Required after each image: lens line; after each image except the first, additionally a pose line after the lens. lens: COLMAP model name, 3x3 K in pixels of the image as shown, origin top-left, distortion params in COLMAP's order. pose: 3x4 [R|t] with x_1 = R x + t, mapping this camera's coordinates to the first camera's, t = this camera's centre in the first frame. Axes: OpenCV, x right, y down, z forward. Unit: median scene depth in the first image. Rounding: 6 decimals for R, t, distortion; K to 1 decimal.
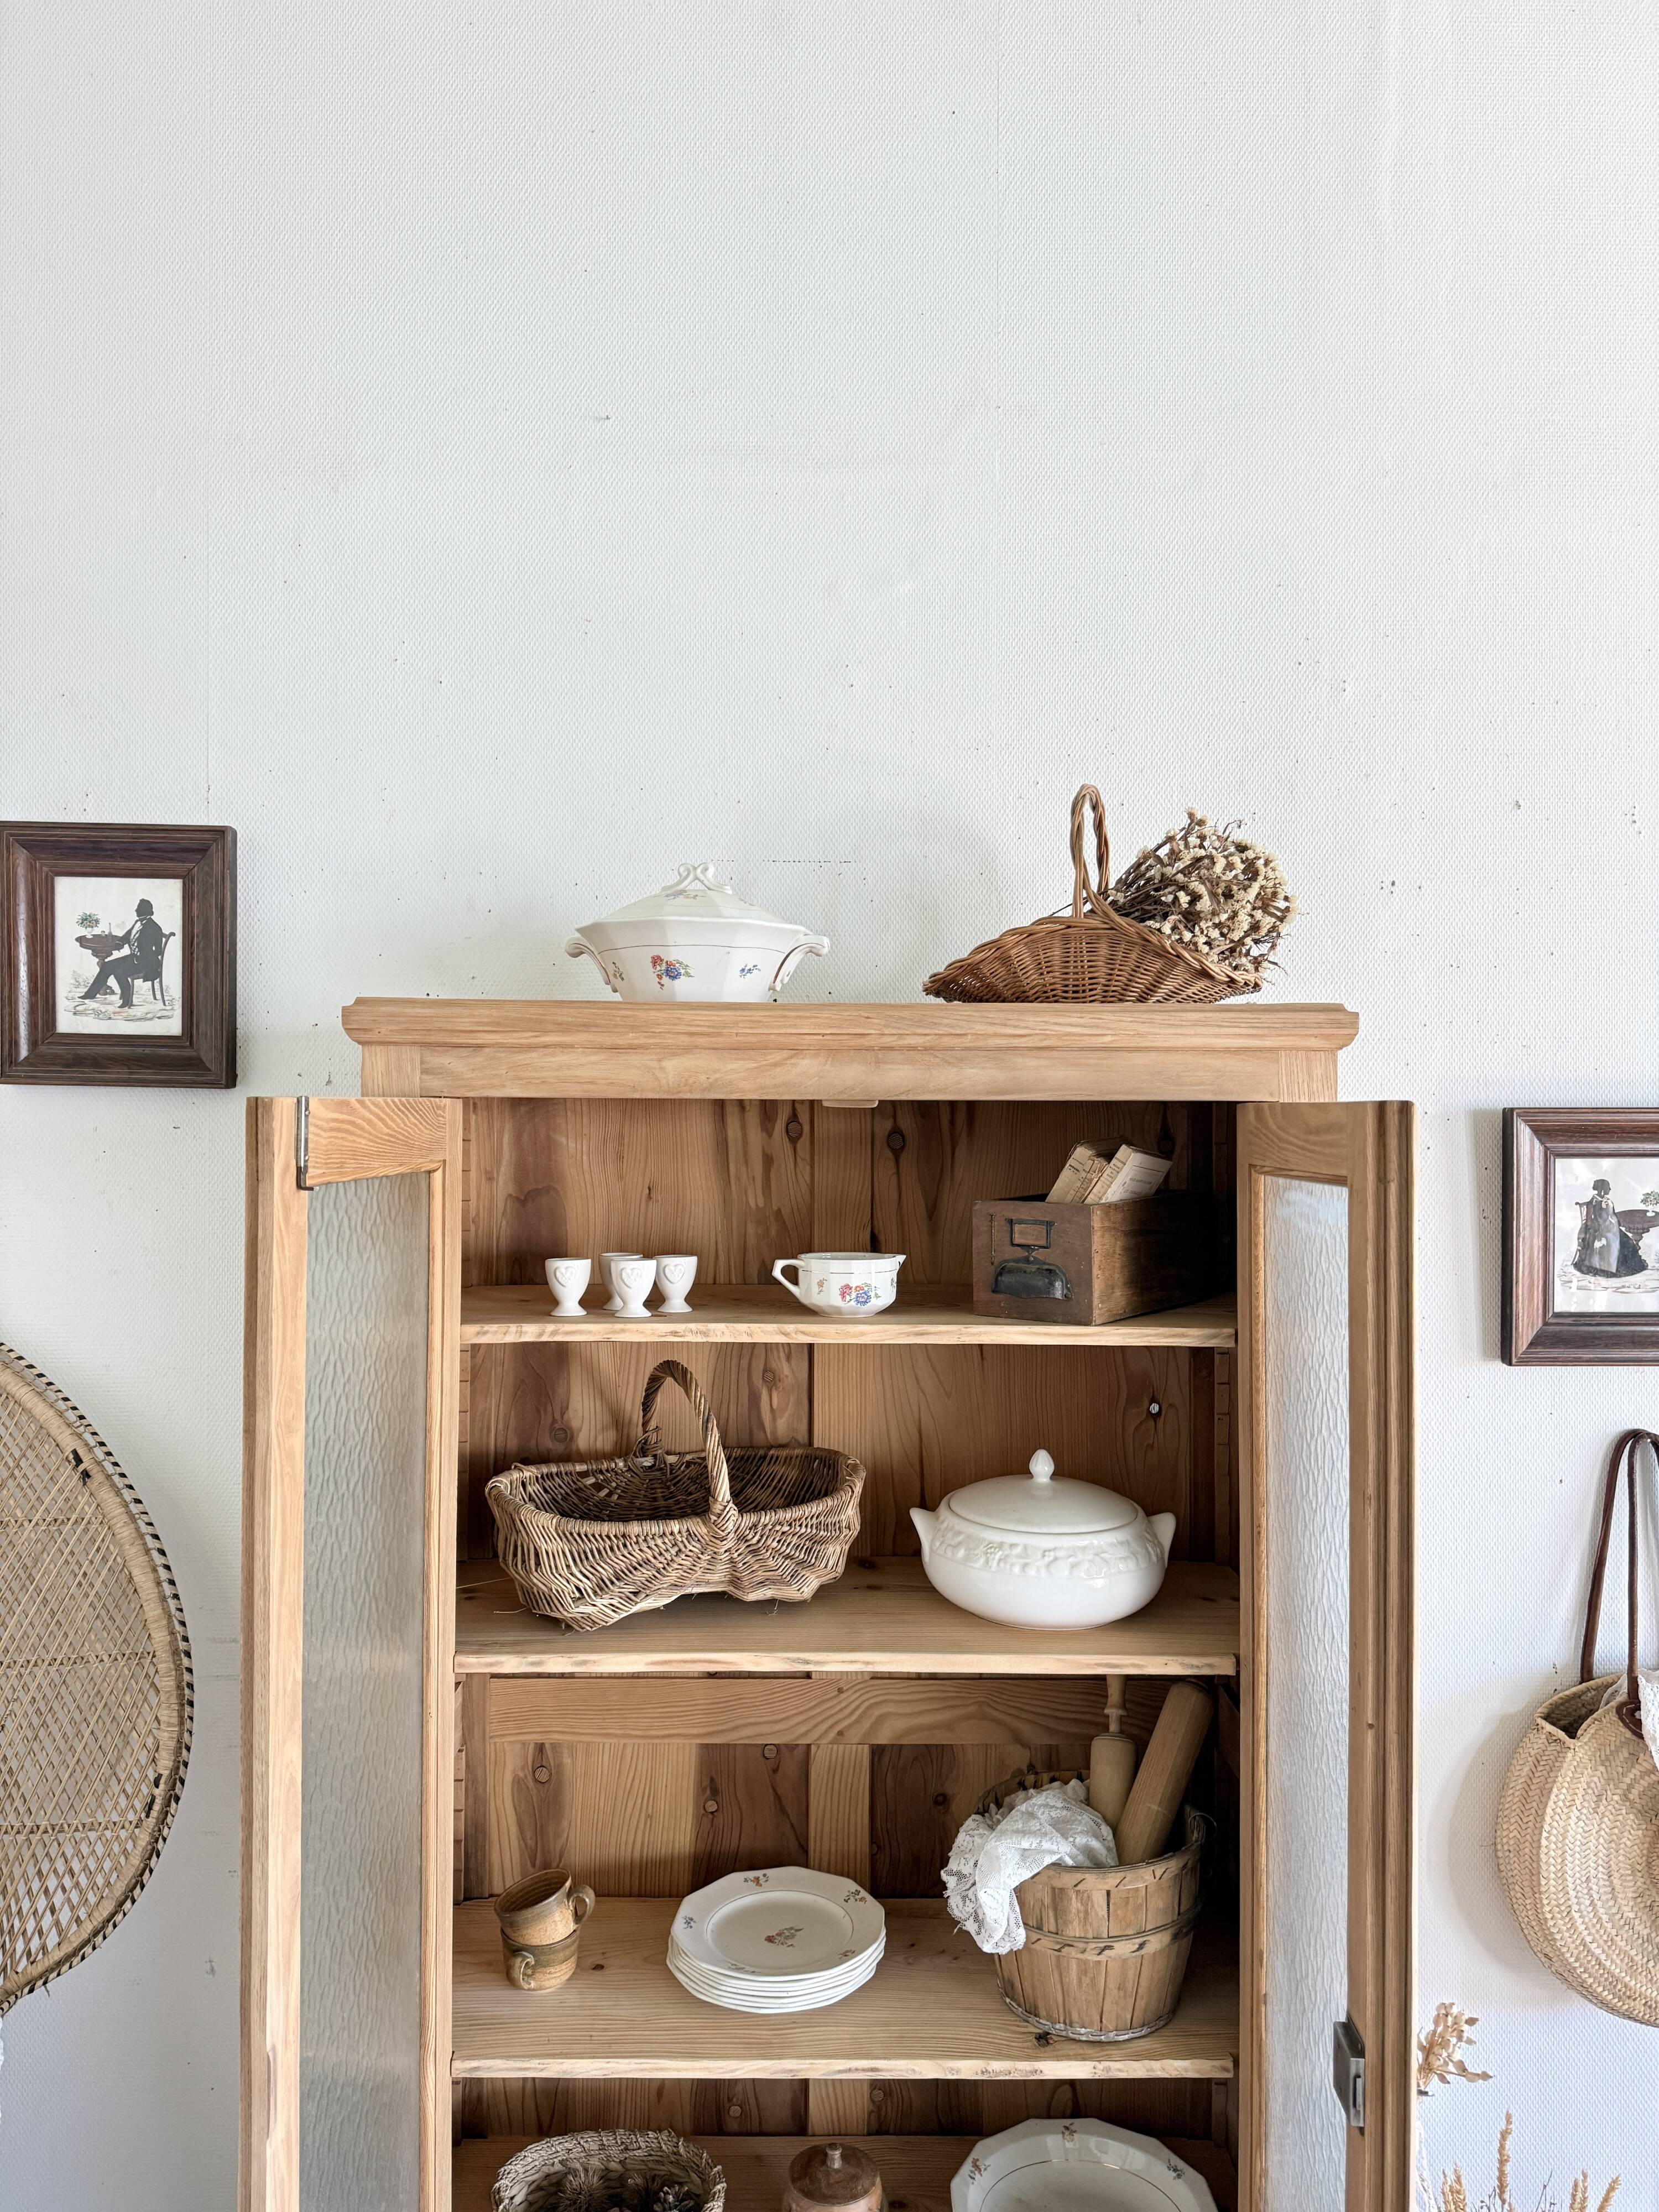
lens RADIAL K [[1564.6, 0, 838.5], [0, 1564.6, 1112.0], [0, 0, 1]] dist [0.080298, -0.102931]
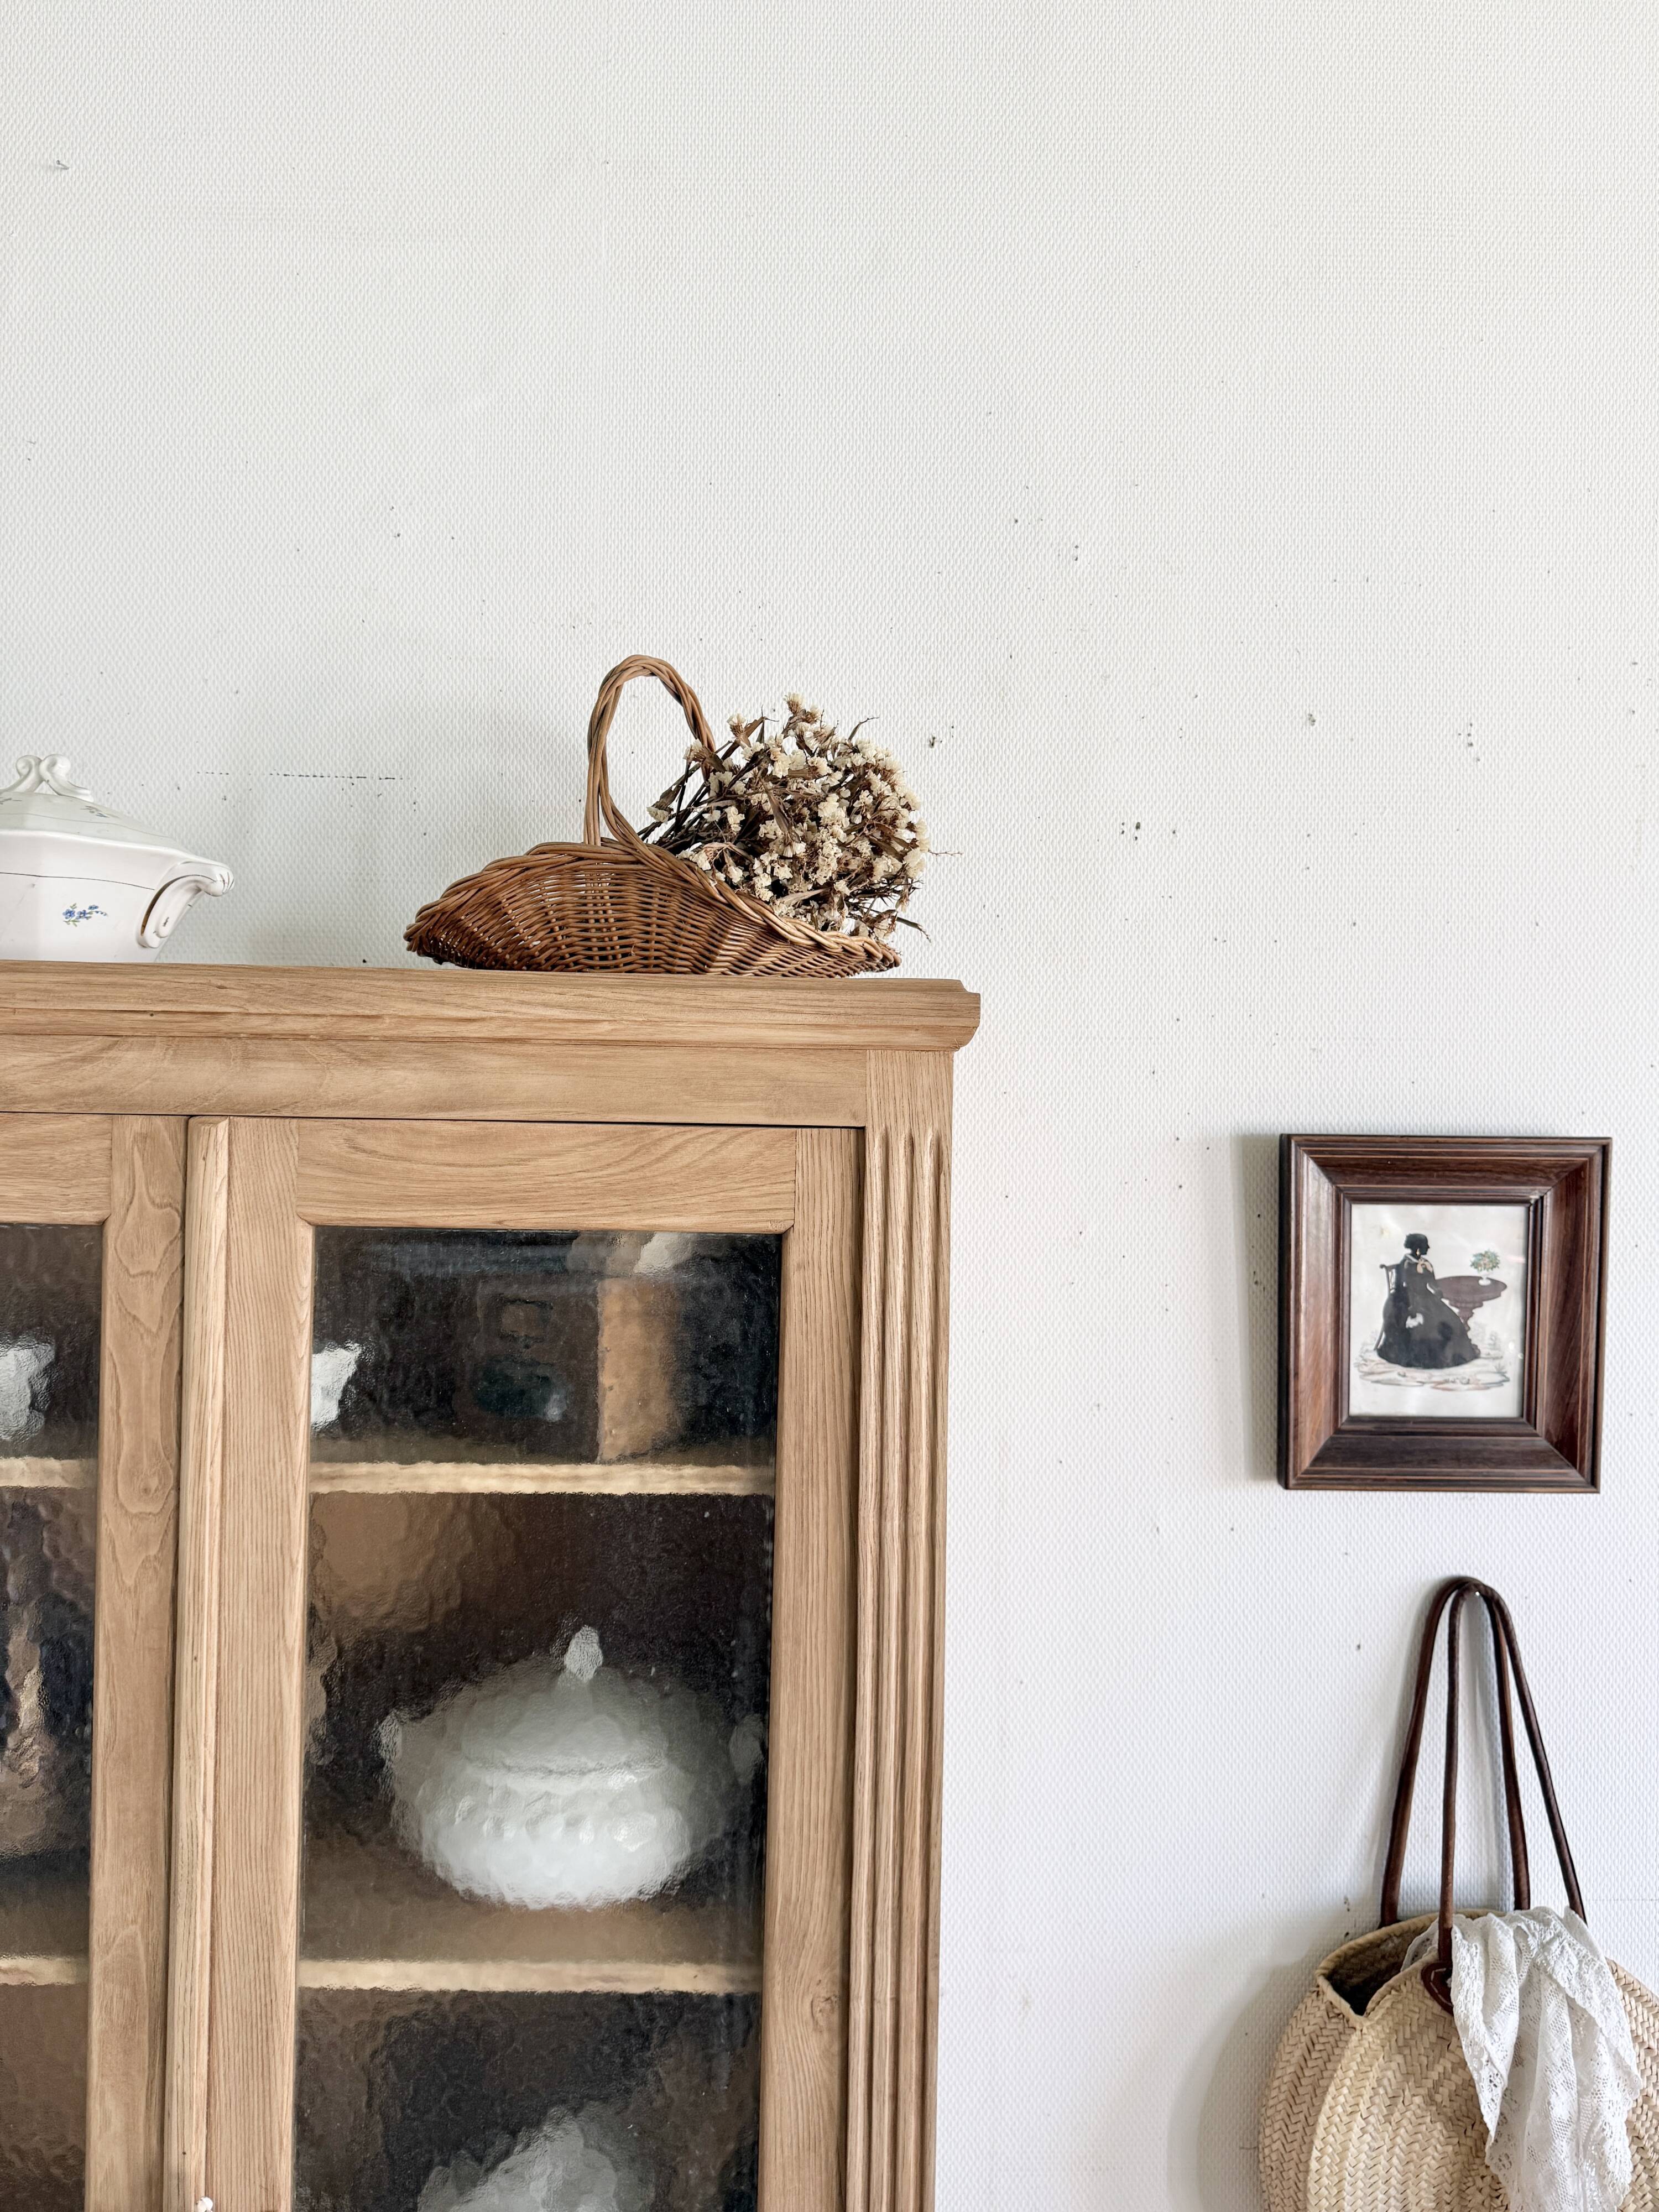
lens RADIAL K [[1555.3, 0, 836.2], [0, 1555.3, 1100.1], [0, 0, 1]] dist [0.058434, -0.078950]
pose [[0.999866, 0.014312, 0.007975, 0.227139], [-0.014252, 0.999870, -0.007563, -0.011205], [-0.008082, 0.007448, 0.999940, 0.306749]]
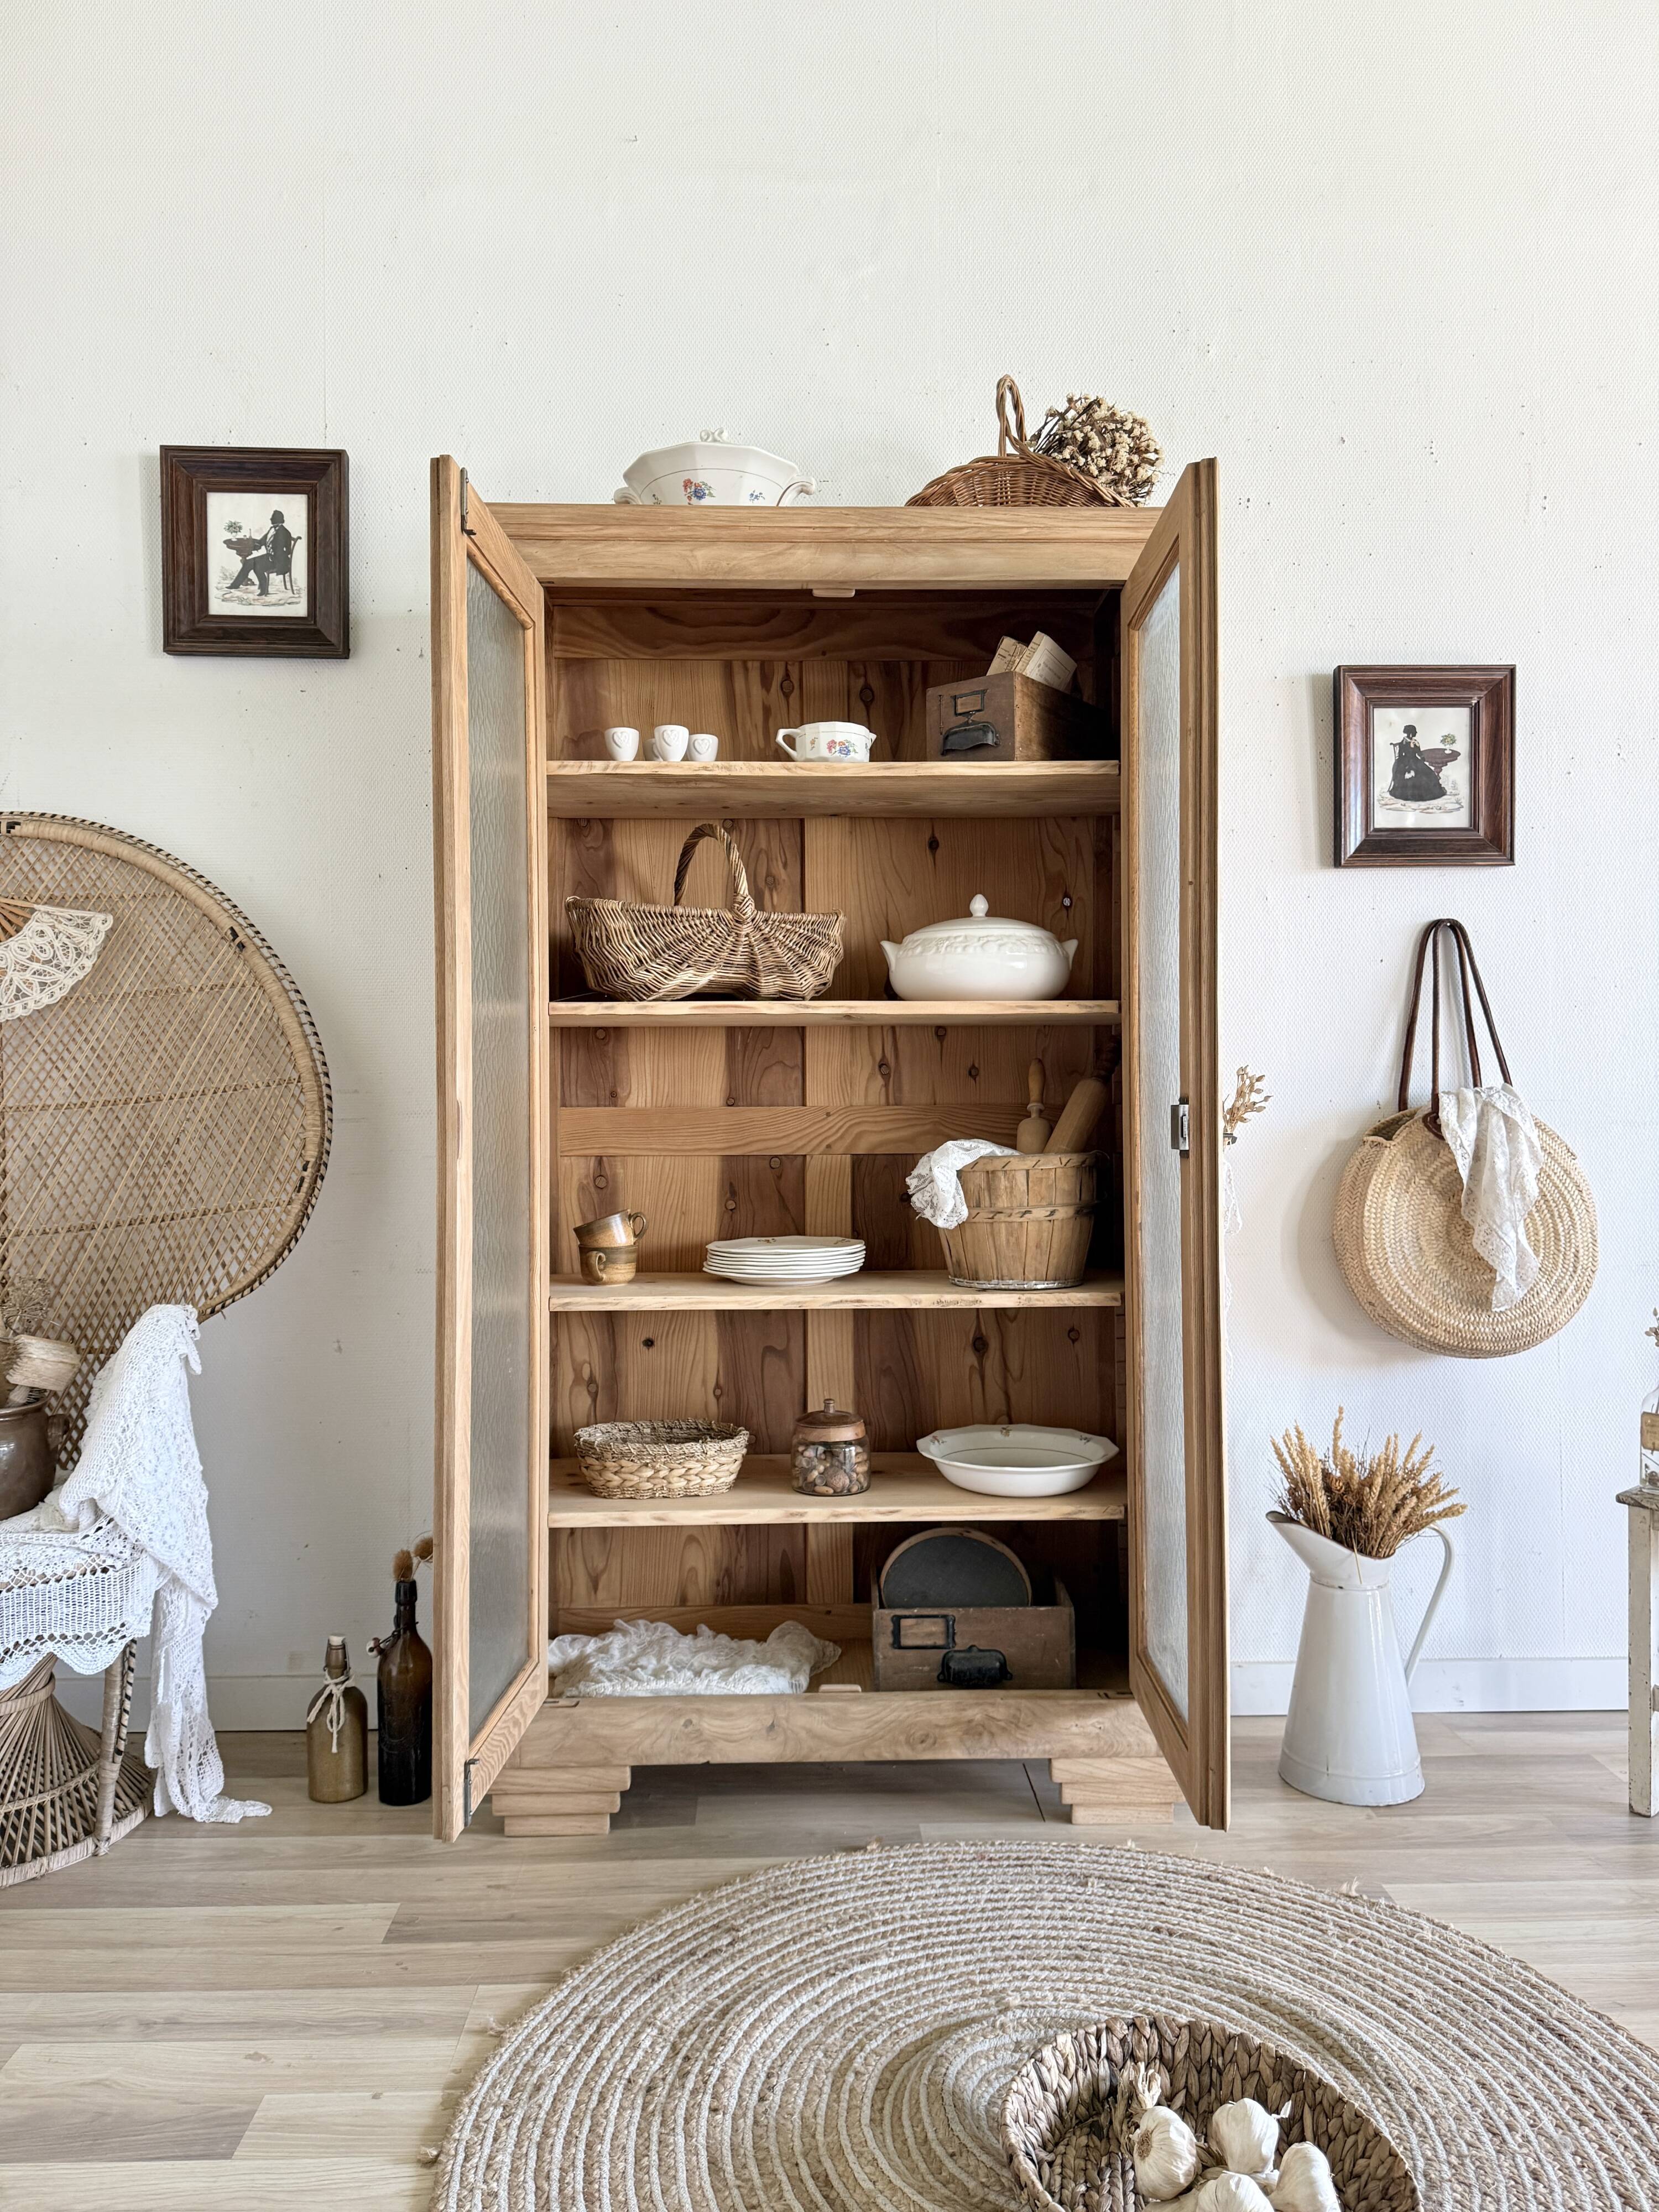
lens RADIAL K [[1555.3, 0, 828.6], [0, 1555.3, 1112.6], [0, 0, 1]] dist [0.058434, -0.078950]
pose [[0.999726, -0.011859, 0.020203, -0.026111], [0.012030, 0.999893, -0.008319, 0.400148], [-0.020102, 0.008560, 0.999761, -0.297348]]
